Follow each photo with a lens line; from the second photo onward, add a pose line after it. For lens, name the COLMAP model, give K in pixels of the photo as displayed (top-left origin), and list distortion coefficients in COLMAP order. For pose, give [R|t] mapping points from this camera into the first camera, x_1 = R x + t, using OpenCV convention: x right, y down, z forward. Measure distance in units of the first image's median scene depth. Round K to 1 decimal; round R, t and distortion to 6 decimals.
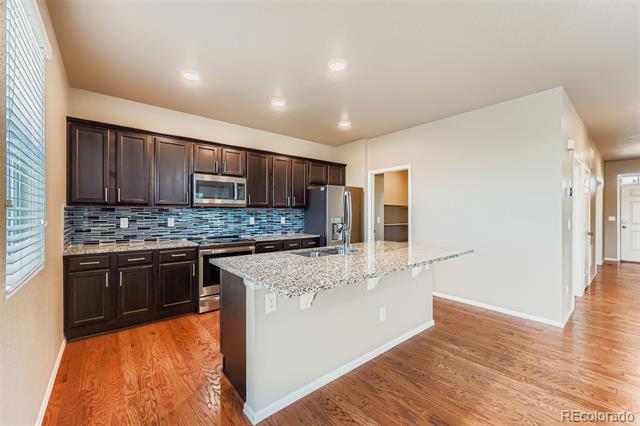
lens RADIAL K [[263.4, 0, 322.4], [0, 263.4, 214.8], [0, 0, 1]] dist [0.002064, -0.000845]
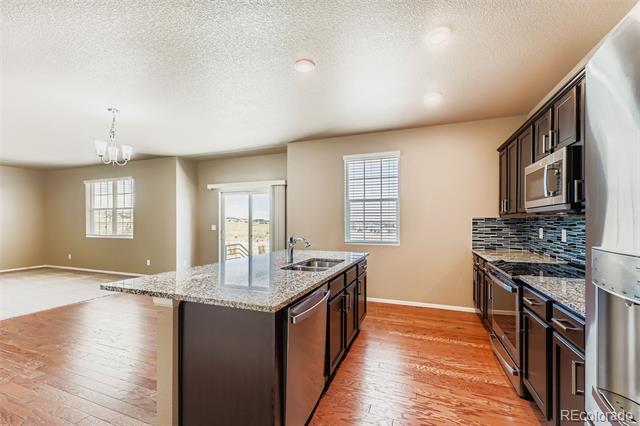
lens RADIAL K [[263.4, 0, 325.0], [0, 263.4, 226.7], [0, 0, 1]] dist [0.002064, -0.000845]
pose [[-0.870142, -0.005316, -0.492772, 0.324105], [-0.011558, 0.999887, 0.009622, 0.007636], [0.492665, 0.014068, -0.870105, 1.322687]]
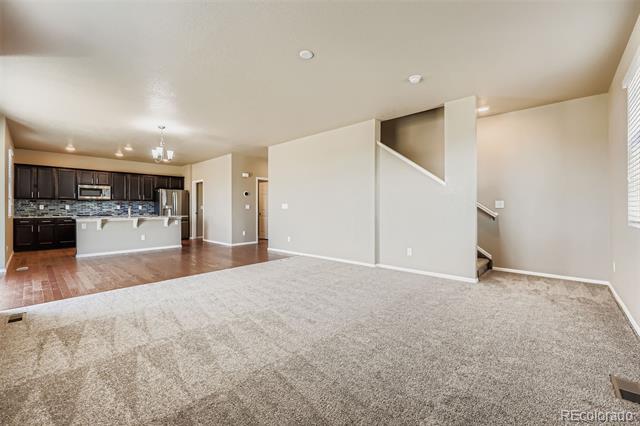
lens RADIAL K [[263.4, 0, 322.6], [0, 263.4, 208.3], [0, 0, 1]] dist [0.002064, -0.000845]
pose [[0.991035, 0.000140, 0.133602, 1.197971], [0.000378, 0.999993, -0.003852, 0.047013], [-0.133602, 0.003868, 0.991028, -1.402378]]
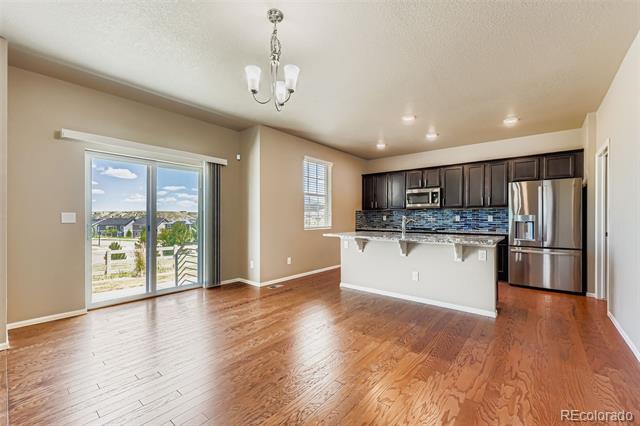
lens RADIAL K [[263.4, 0, 320.1], [0, 263.4, 214.6], [0, 0, 1]] dist [0.002064, -0.000845]
pose [[0.177956, -0.012170, -0.983963, 1.093124], [-0.009580, 0.999855, -0.014099, 0.035358], [0.983992, 0.011935, 0.177814, 0.130763]]
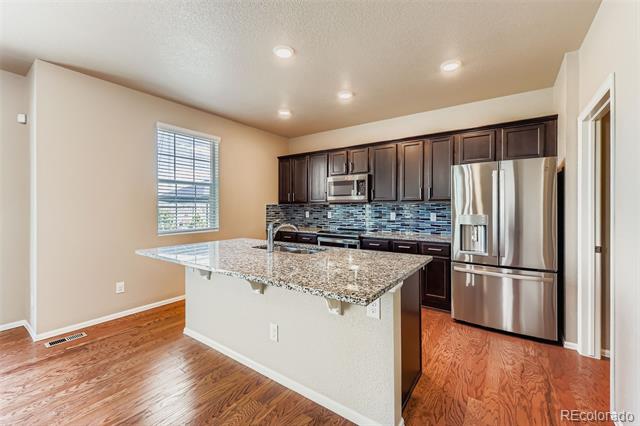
lens RADIAL K [[263.4, 0, 319.9], [0, 263.4, 204.9], [0, 0, 1]] dist [0.002064, -0.000845]
pose [[0.256065, -0.012923, -0.966573, 0.713601], [-0.007773, 0.999851, -0.015427, -0.002319], [0.966628, 0.011464, 0.255926, 0.624809]]
